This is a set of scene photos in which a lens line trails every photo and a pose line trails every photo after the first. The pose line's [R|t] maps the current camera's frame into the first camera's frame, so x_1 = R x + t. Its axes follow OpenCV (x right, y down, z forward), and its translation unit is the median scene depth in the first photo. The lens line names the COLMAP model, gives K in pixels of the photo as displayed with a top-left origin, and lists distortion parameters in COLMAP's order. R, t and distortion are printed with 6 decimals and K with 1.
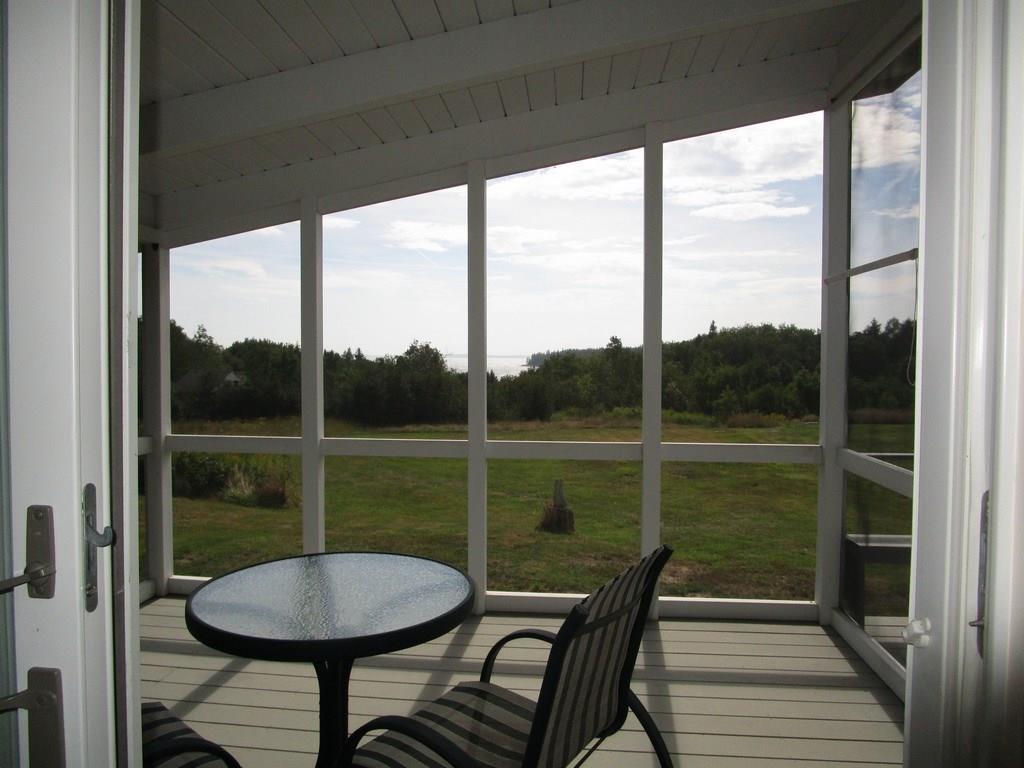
lens RADIAL K [[714.3, 0, 510.0], [0, 714.3, 383.9], [0, 0, 1]] dist [-0.058250, 0.020333]
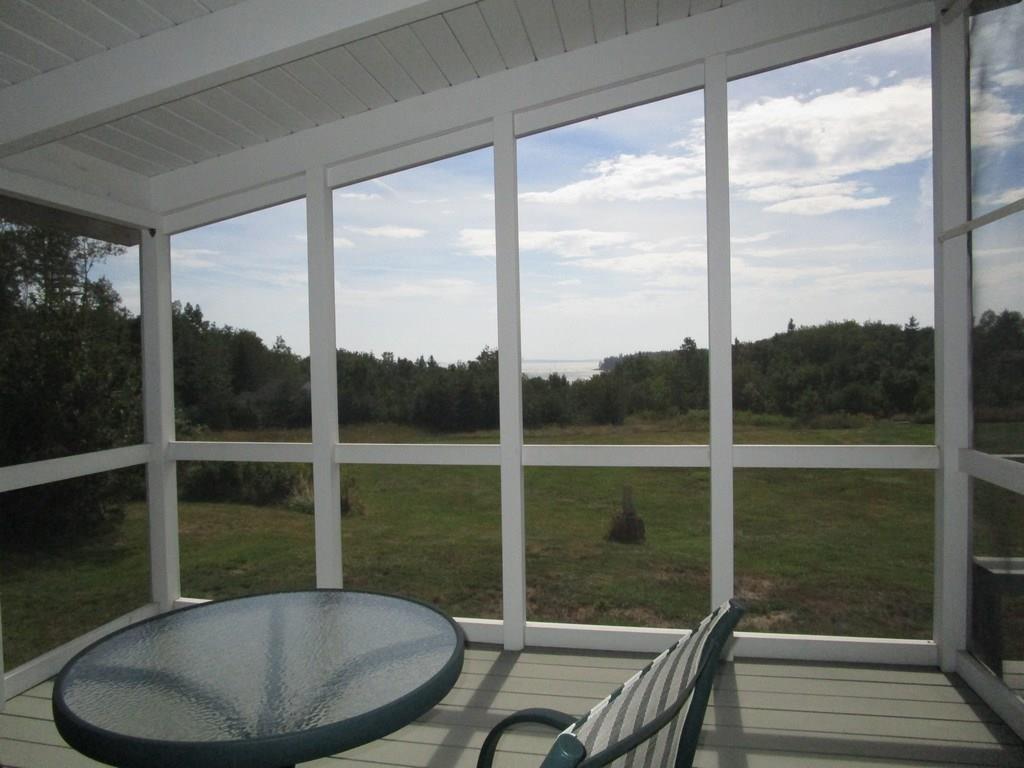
lens RADIAL K [[714.3, 0, 508.0], [0, 714.3, 370.8], [0, 0, 1]] dist [-0.058250, 0.020333]
pose [[0.994451, -0.020180, -0.103250, 0.008501], [0.017570, 0.999504, -0.026125, 0.003055], [0.103726, 0.024166, 0.994312, 0.032613]]
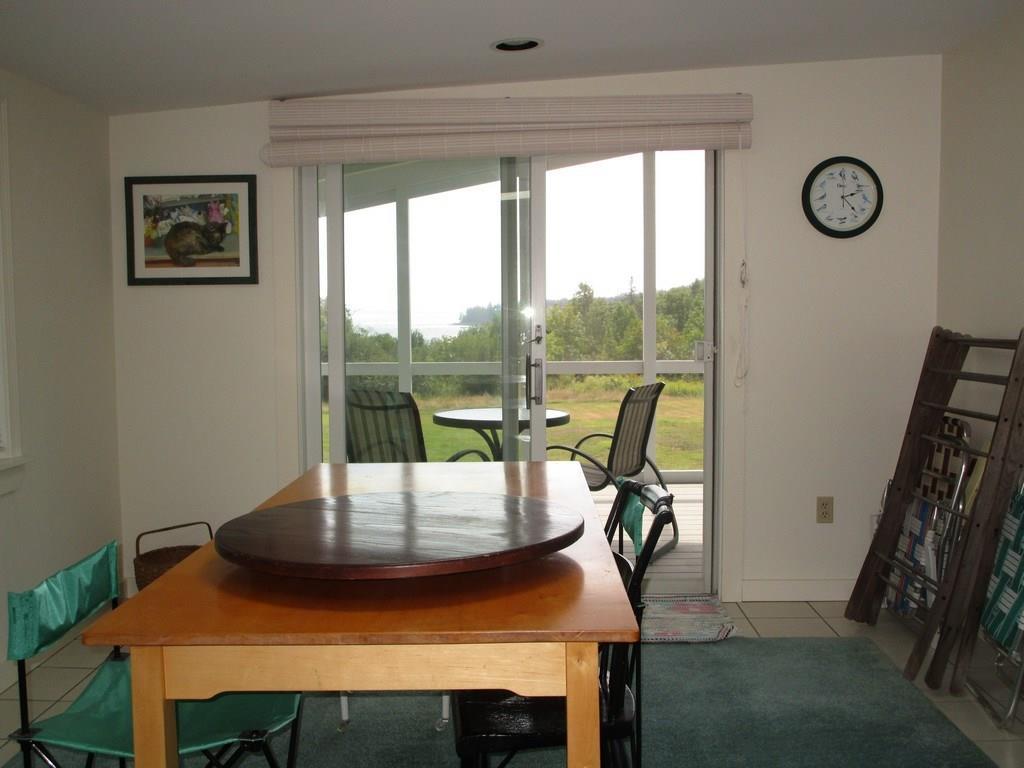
lens RADIAL K [[1000.2, 0, 509.0], [0, 1000.2, 384.7], [0, 0, 1]] dist [-0.005914, 0.000000]
pose [[0.997261, -0.018632, 0.071575, -0.057620], [0.016125, 0.999241, 0.035459, 0.013683], [-0.072182, -0.034207, 0.996805, -0.249442]]
